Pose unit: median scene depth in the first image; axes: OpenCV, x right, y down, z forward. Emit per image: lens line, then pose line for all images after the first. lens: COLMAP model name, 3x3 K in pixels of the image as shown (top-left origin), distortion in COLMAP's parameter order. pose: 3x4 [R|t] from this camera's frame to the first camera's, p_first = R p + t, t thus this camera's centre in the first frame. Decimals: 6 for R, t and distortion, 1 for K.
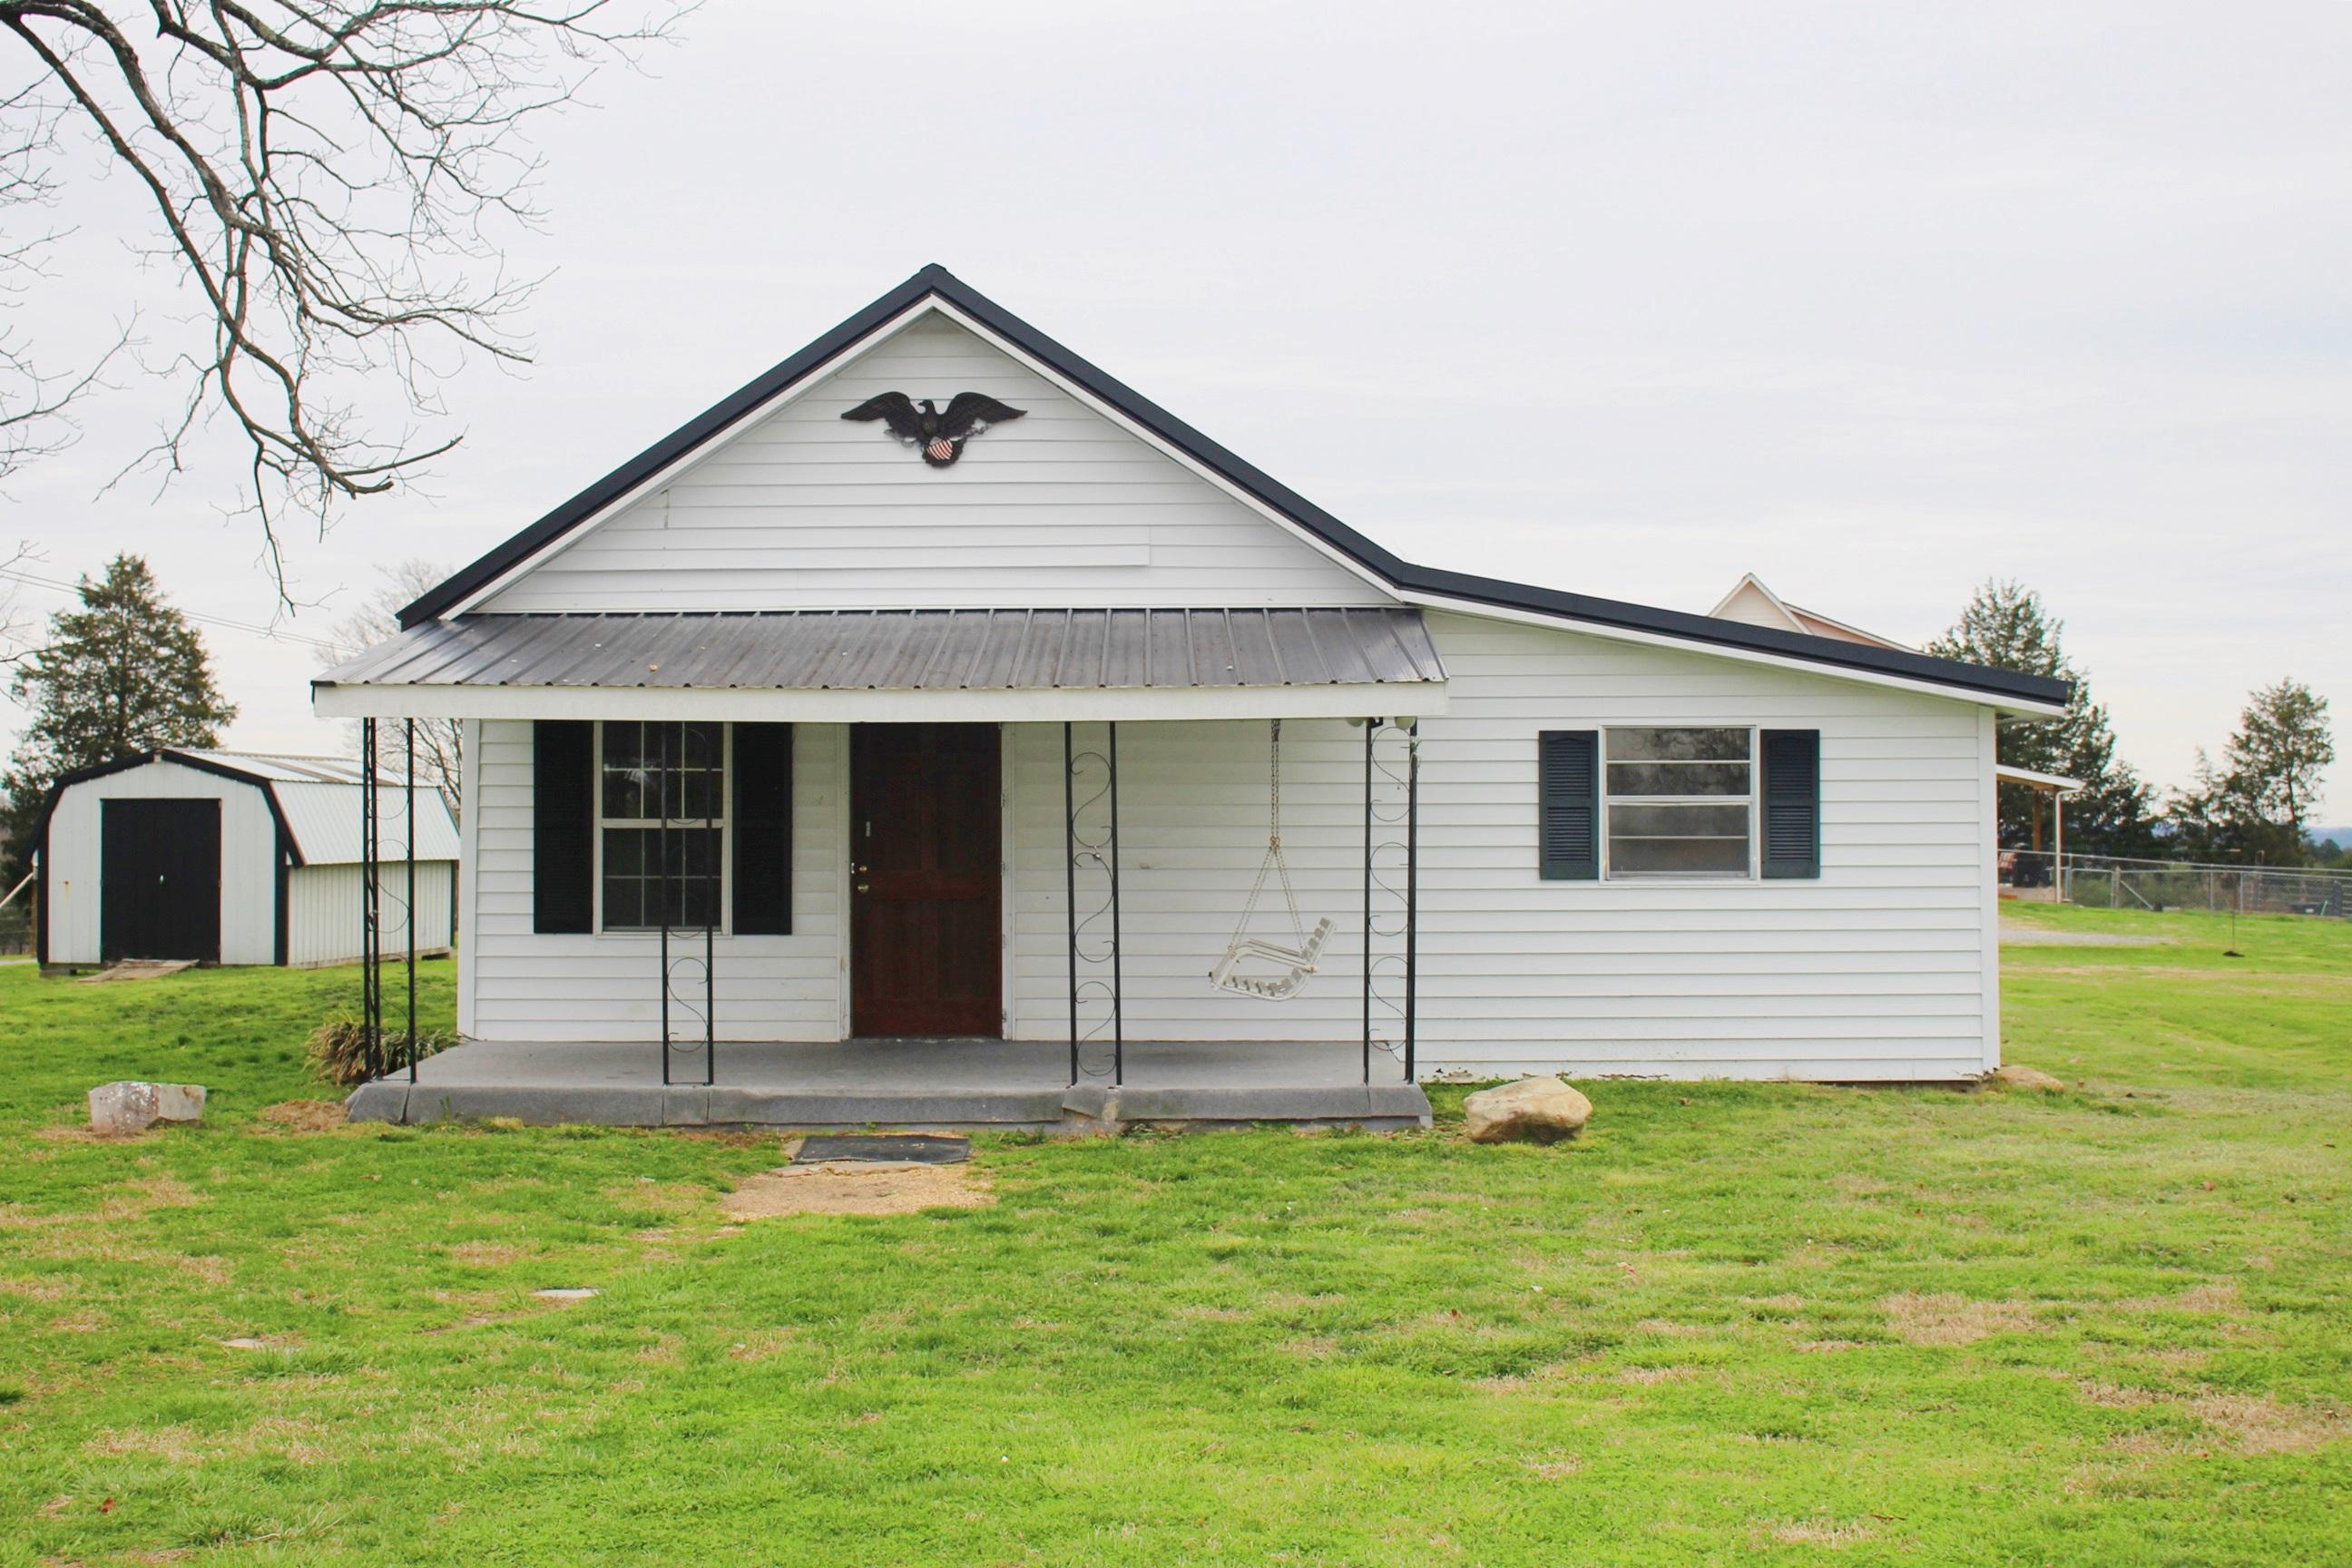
lens RADIAL K [[3178.9, 0, 1137.1], [0, 3178.9, 788.1], [0, 0, 1]] dist [-0.095305, 0.178411]
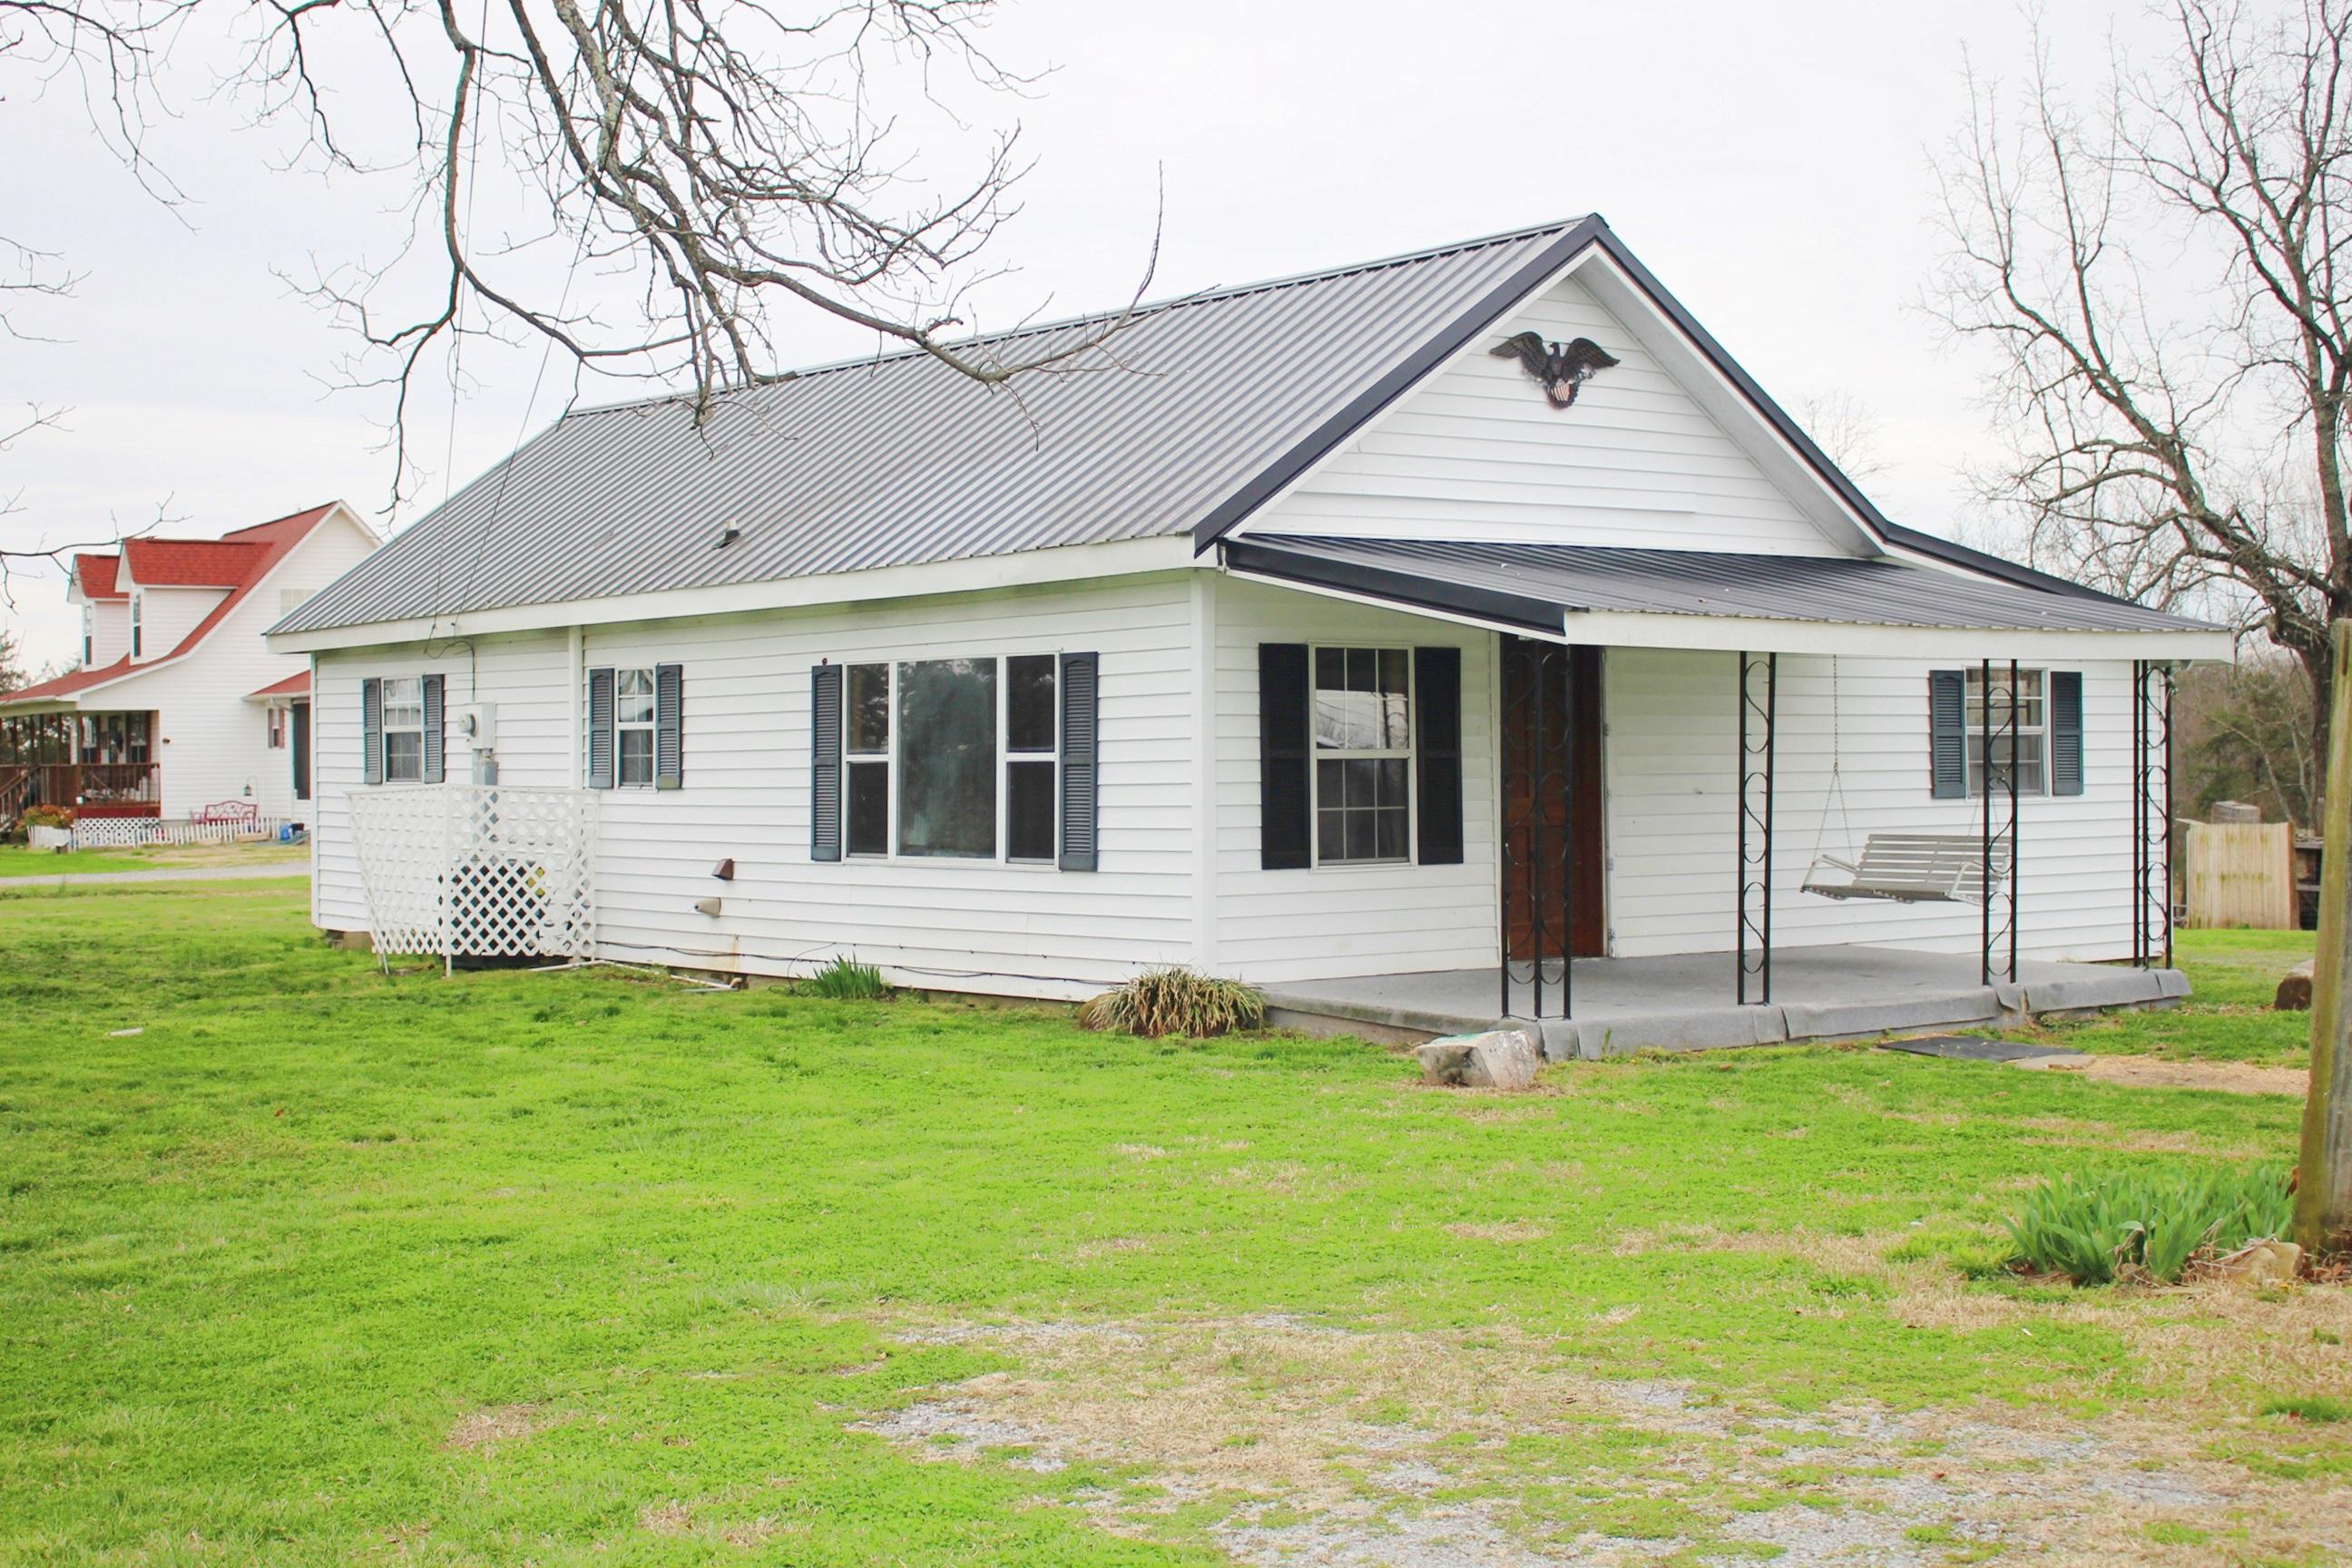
lens RADIAL K [[3225.2, 0, 1143.3], [0, 3225.2, 786.0], [0, 0, 1]] dist [-0.094284, 0.175287]
pose [[0.784575, -0.010981, 0.619936, -0.822774], [-0.001693, 0.999802, 0.019852, 0.001452], [-0.620031, -0.016625, 0.784401, 0.261231]]
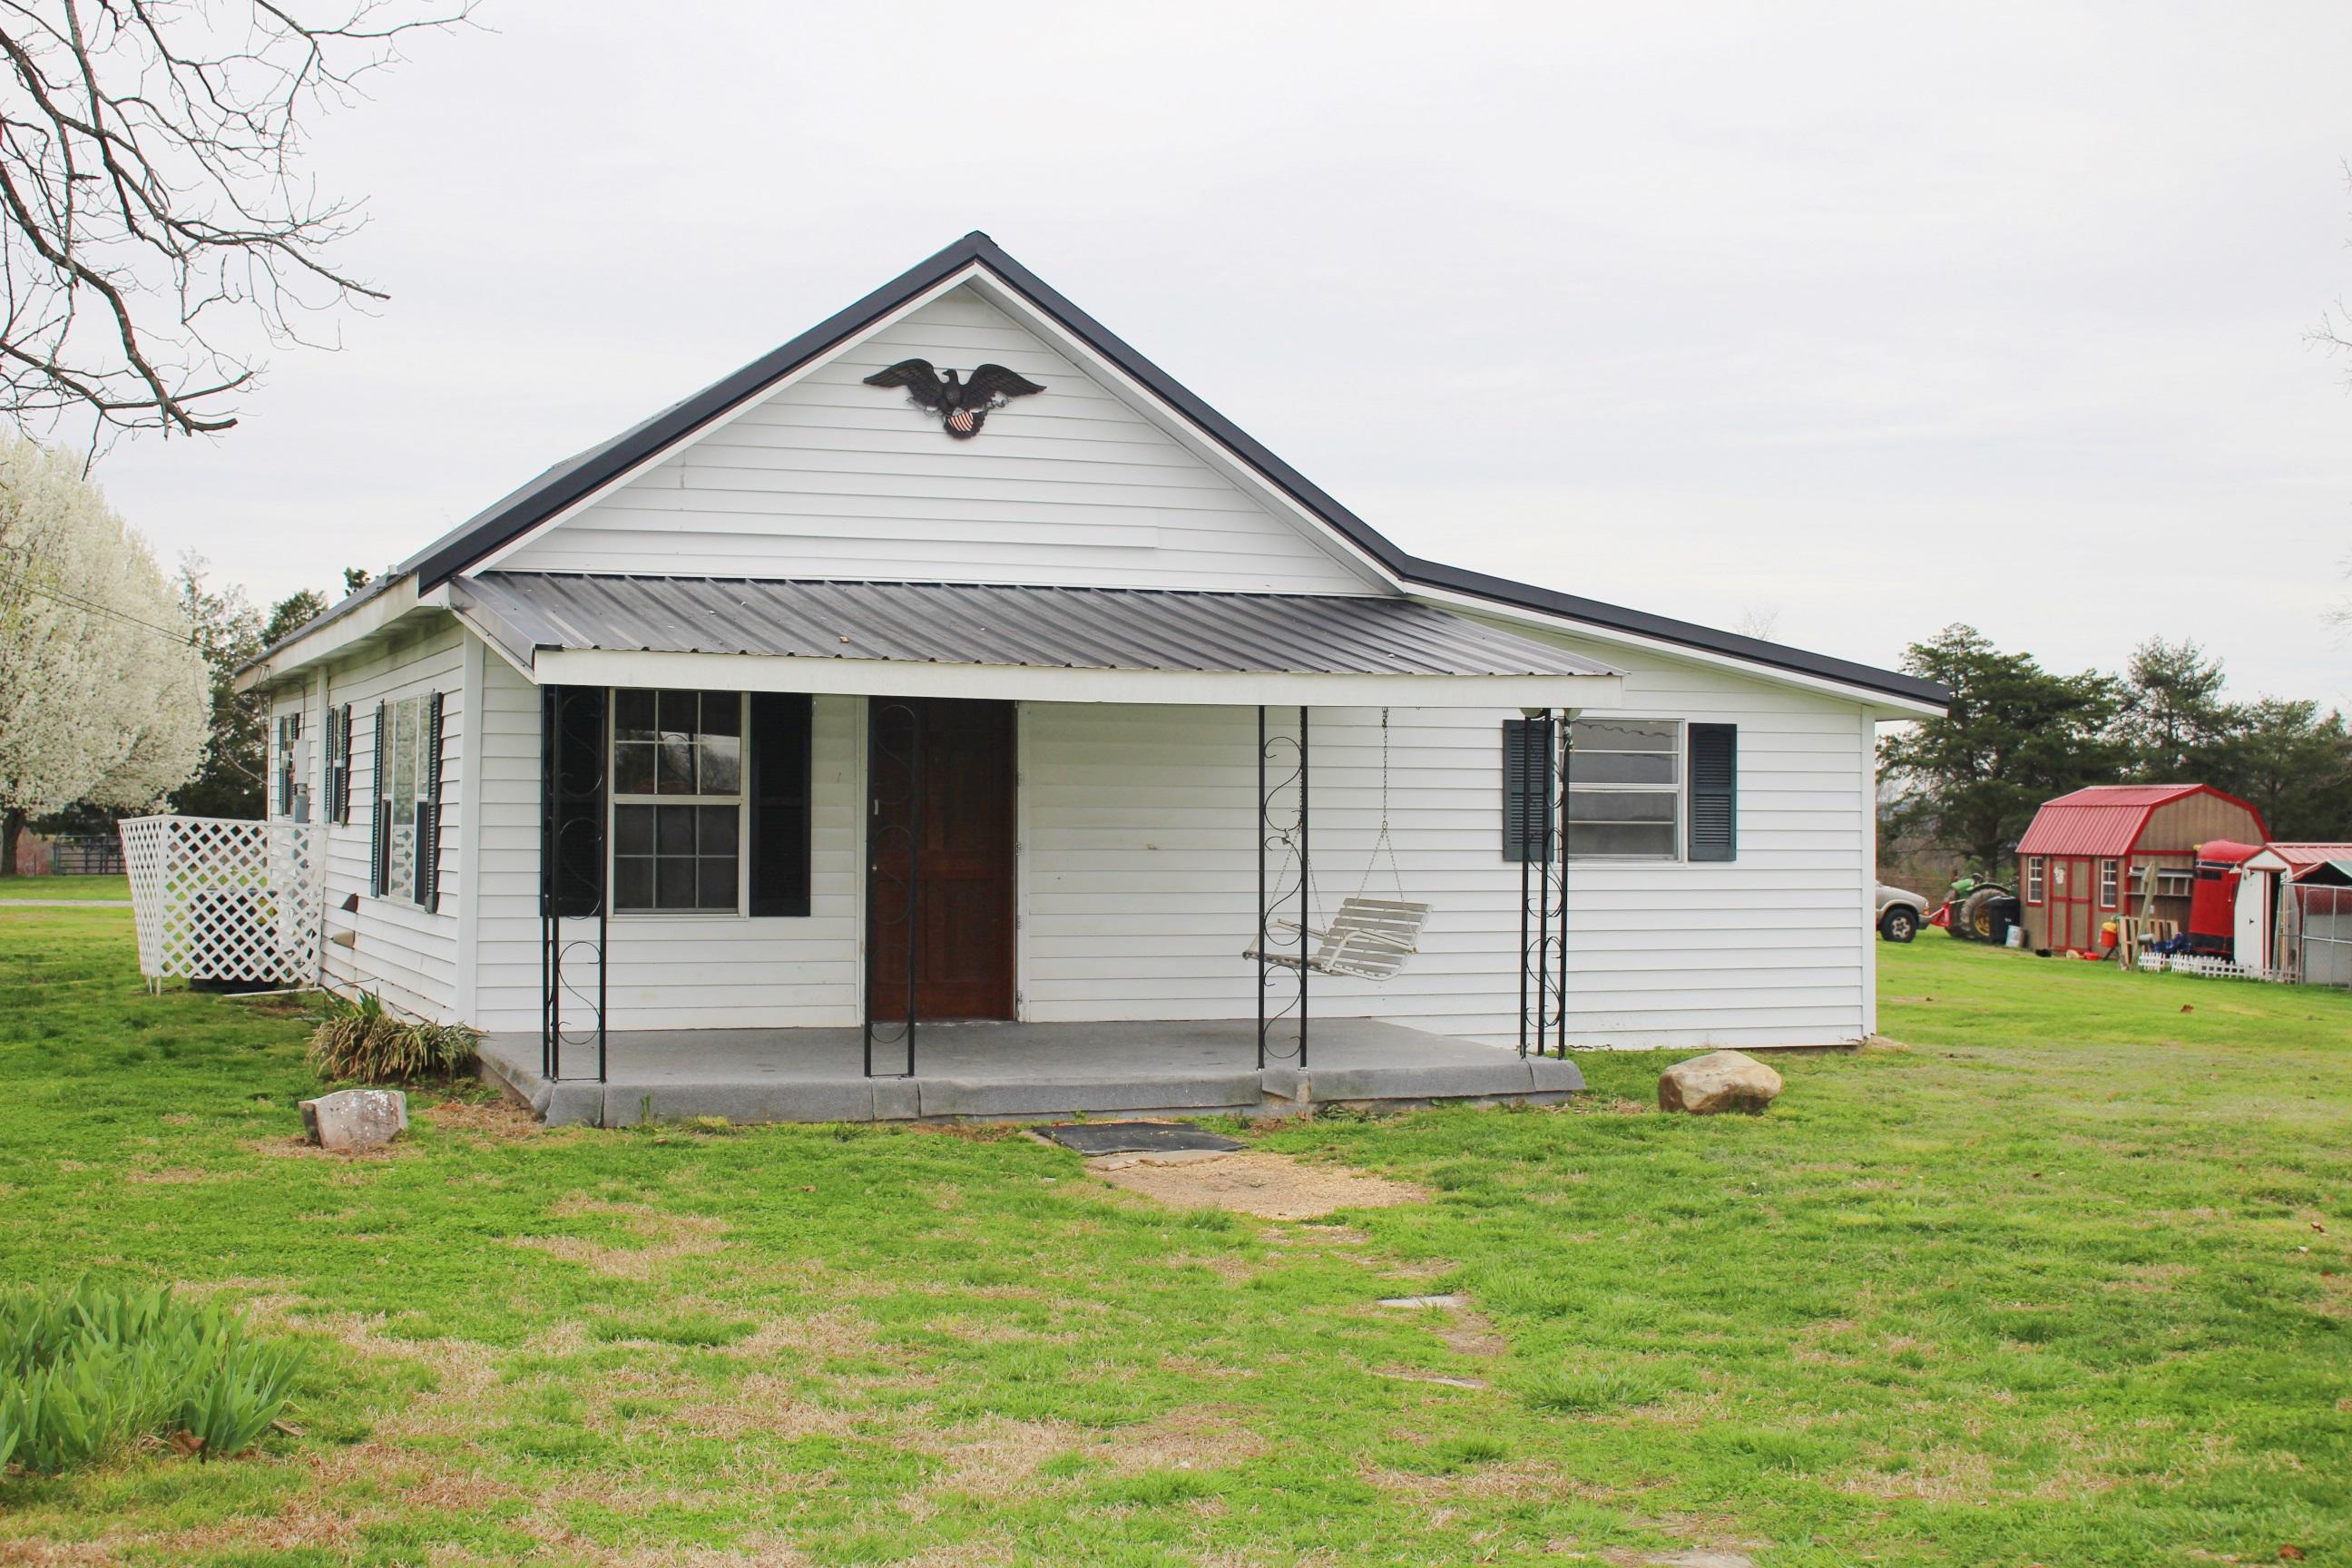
lens RADIAL K [[3091.5, 0, 1130.1], [0, 3091.5, 782.7], [0, 0, 1]] dist [-0.107392, 0.136518]
pose [[0.931933, 0.012043, 0.362431, -0.358564], [-0.015457, 0.999859, 0.006521, -0.001989], [-0.362301, -0.011679, 0.931988, 0.092723]]
